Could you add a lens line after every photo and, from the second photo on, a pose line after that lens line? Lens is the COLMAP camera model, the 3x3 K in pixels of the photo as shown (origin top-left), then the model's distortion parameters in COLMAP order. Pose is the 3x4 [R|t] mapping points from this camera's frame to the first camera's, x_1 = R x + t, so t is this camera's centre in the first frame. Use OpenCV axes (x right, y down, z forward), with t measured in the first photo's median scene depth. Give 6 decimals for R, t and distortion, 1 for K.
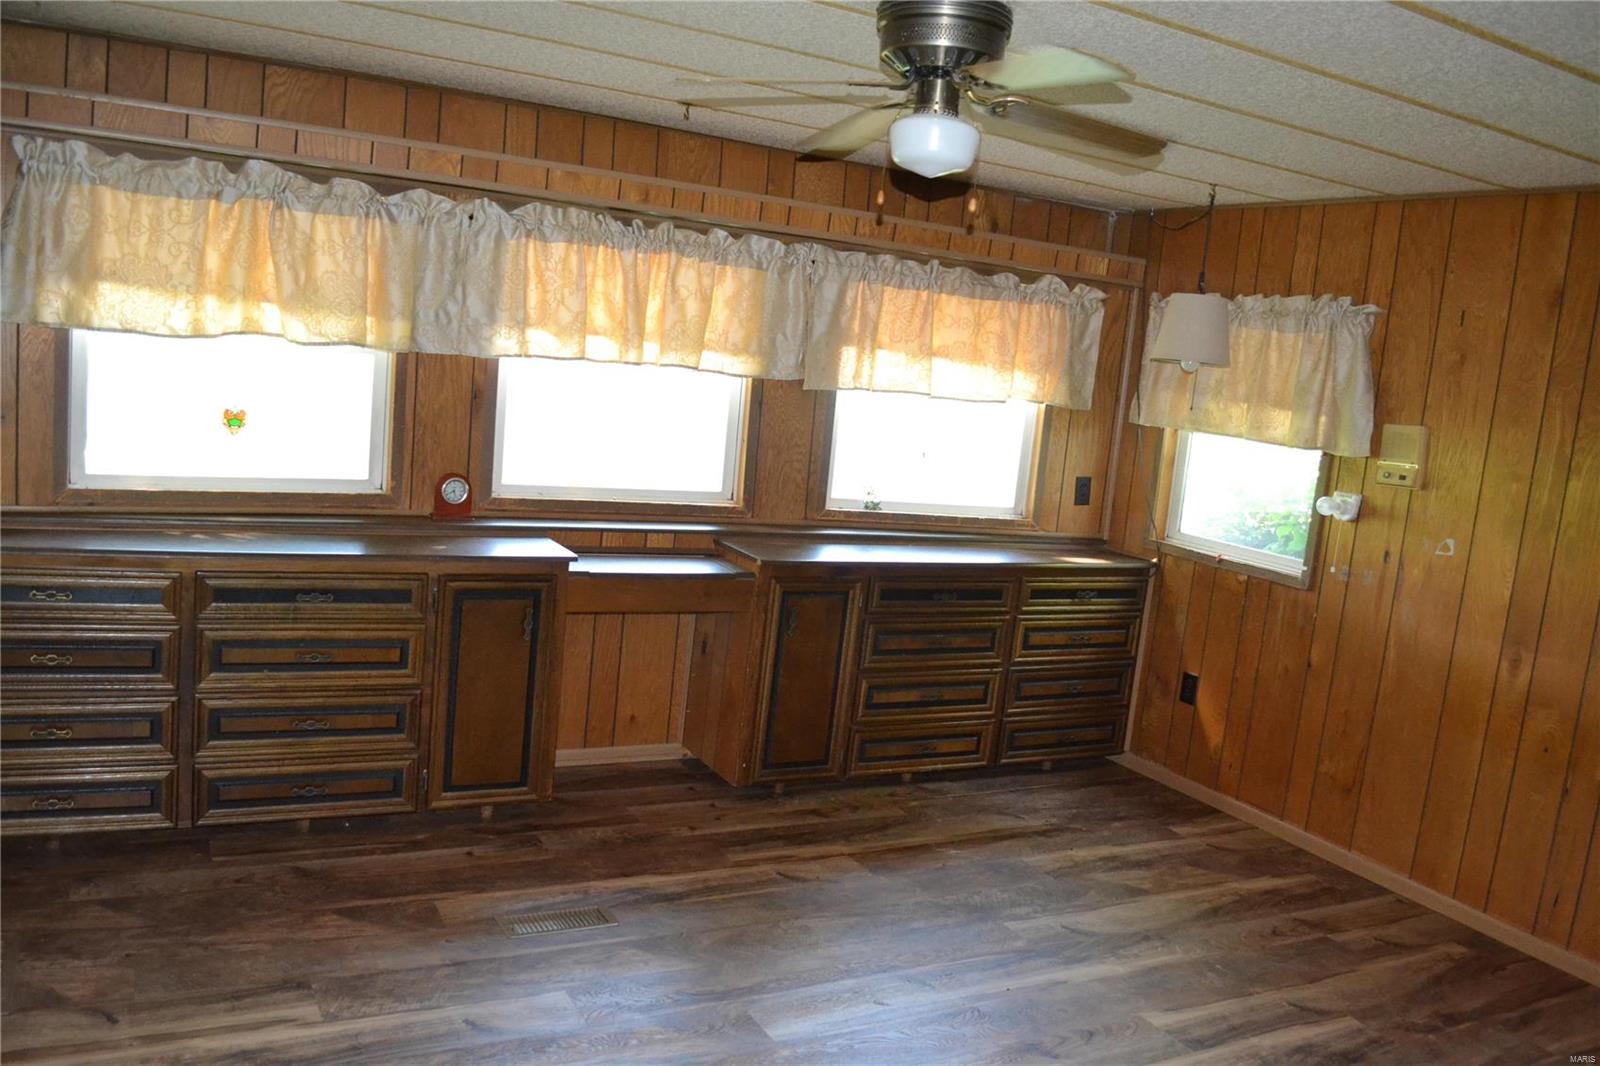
lens RADIAL K [[1278.4, 0, 784.3], [0, 1278.4, 542.1], [0, 0, 1]] dist [-0.079610, 0.008665]
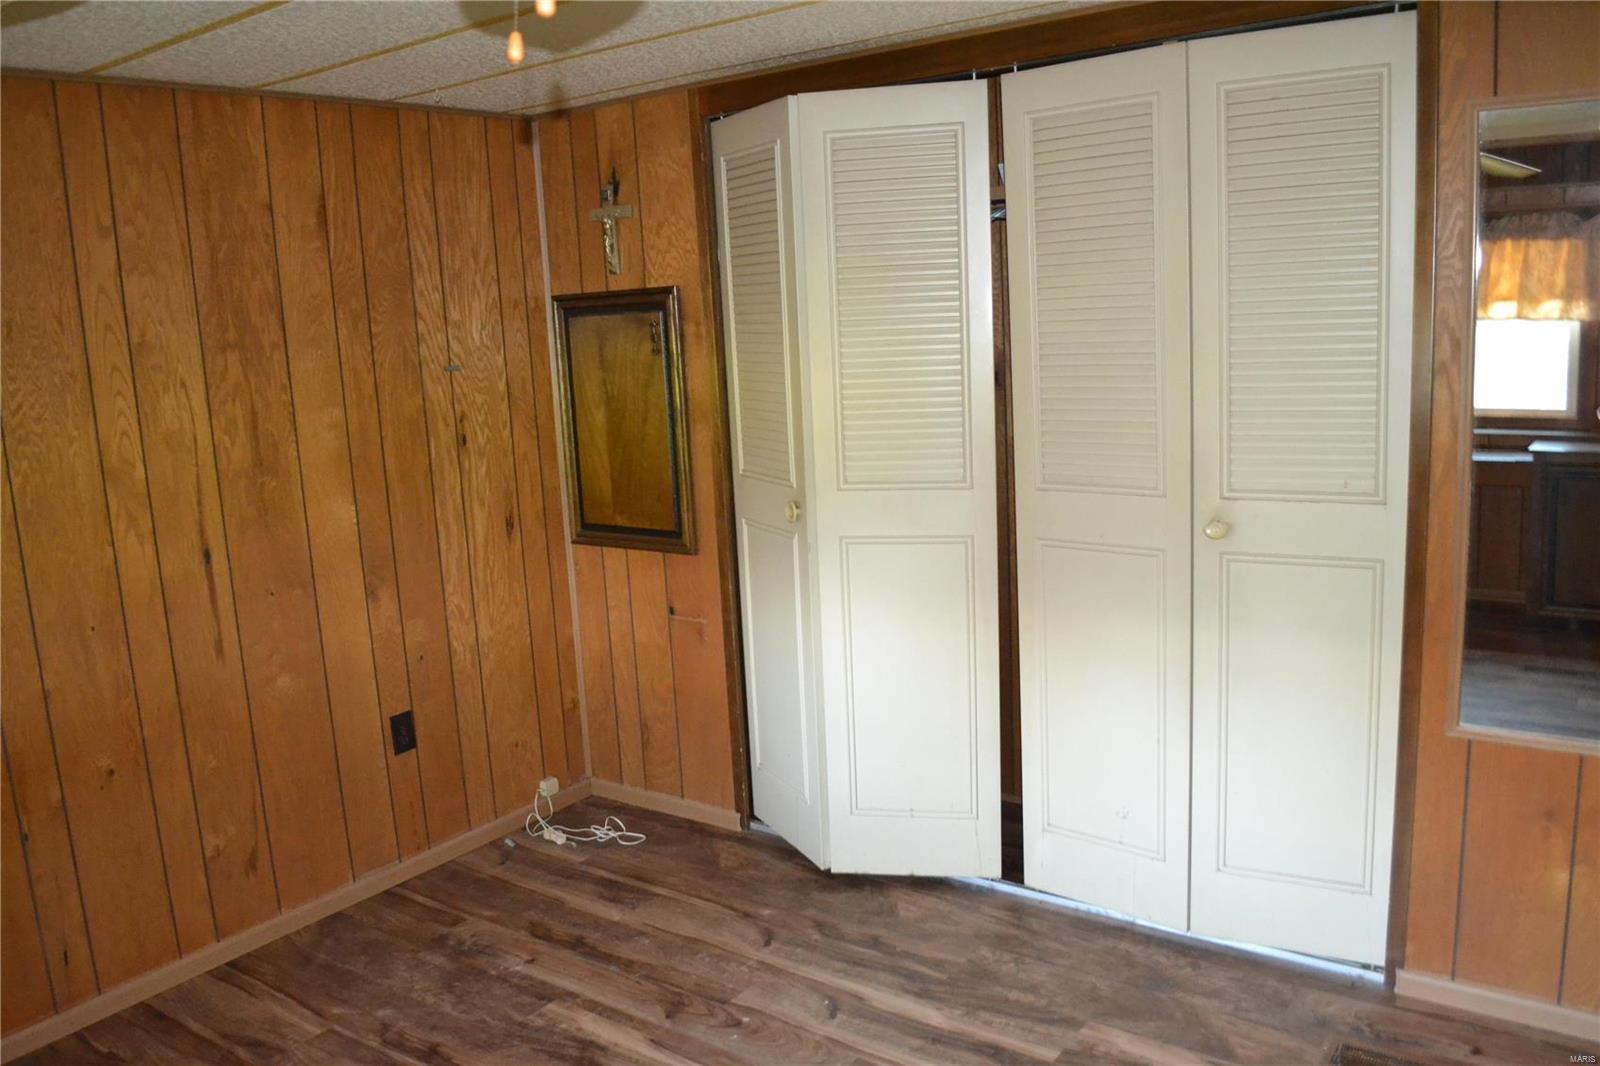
lens RADIAL K [[1278.4, 0, 784.3], [0, 1278.4, 542.1], [0, 0, 1]] dist [-0.079610, 0.008665]
pose [[-0.431796, -0.237682, 0.870092, -0.185596], [0.149437, 0.932472, 0.328882, -0.133984], [-0.889506, 0.272034, -0.367119, 0.645200]]
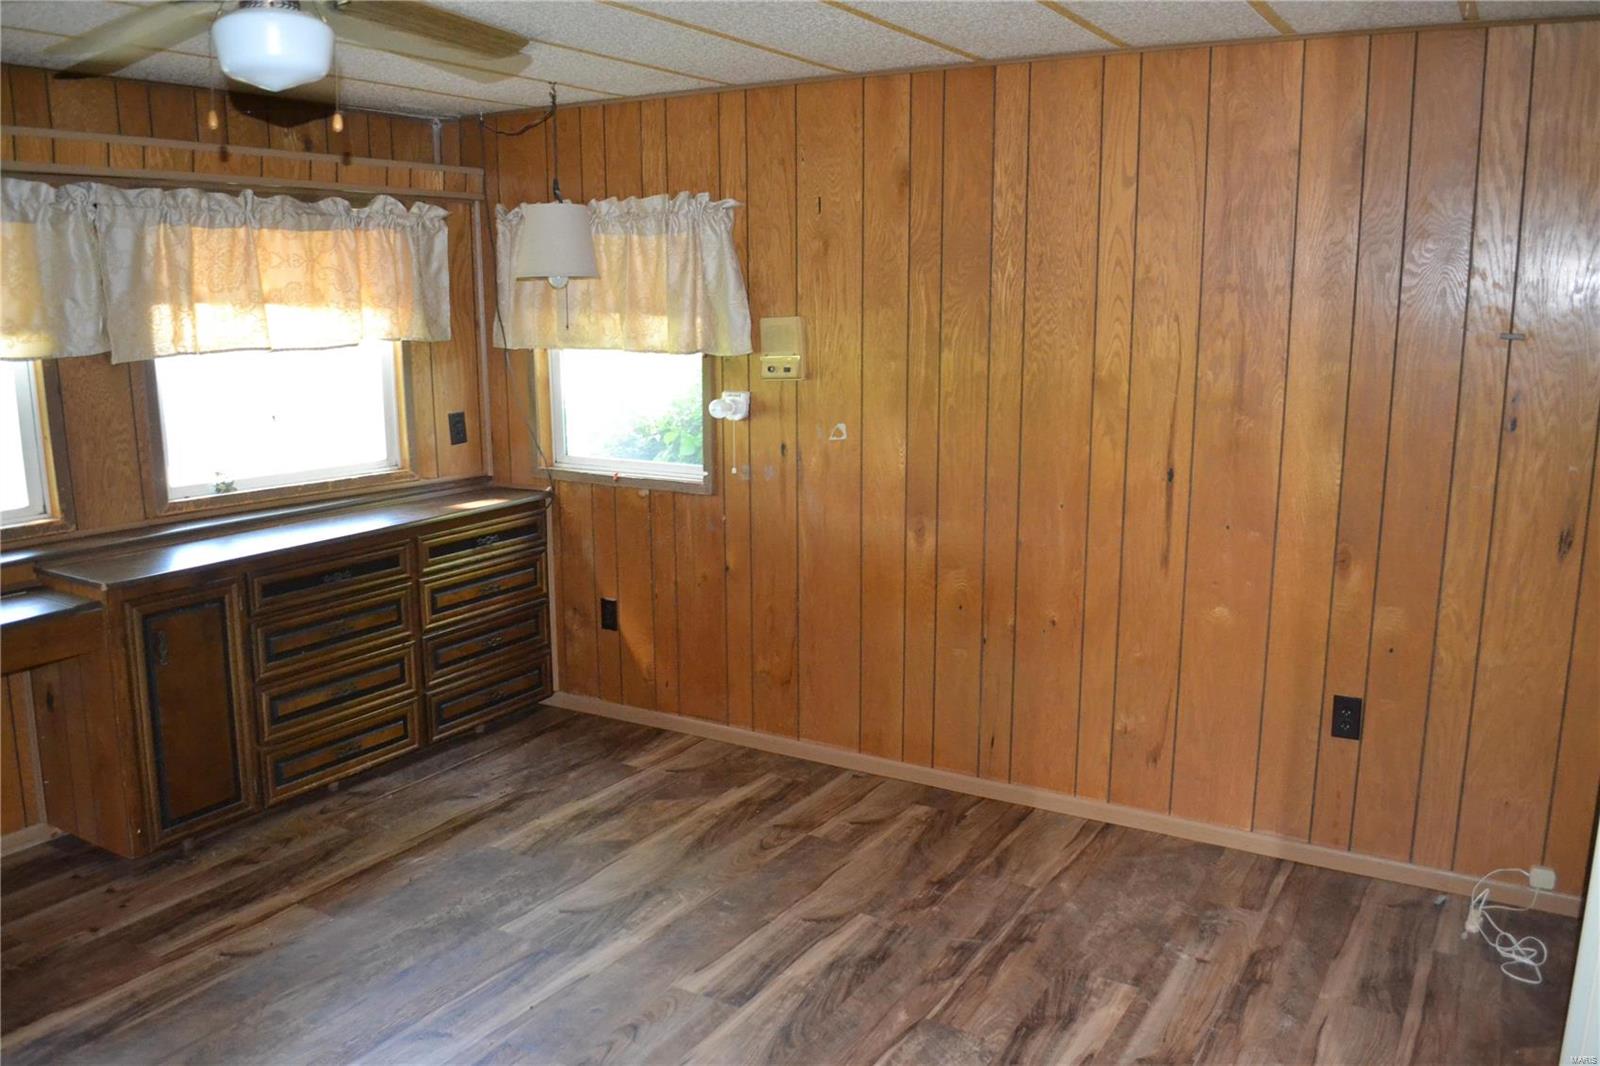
lens RADIAL K [[1278.4, 0, 784.3], [0, 1278.4, 542.1], [0, 0, 1]] dist [-0.079610, 0.008665]
pose [[0.854836, -0.198447, 0.479452, -0.023337], [0.163845, 0.979938, 0.113474, -0.029310], [-0.492352, -0.018446, 0.870201, 0.098669]]
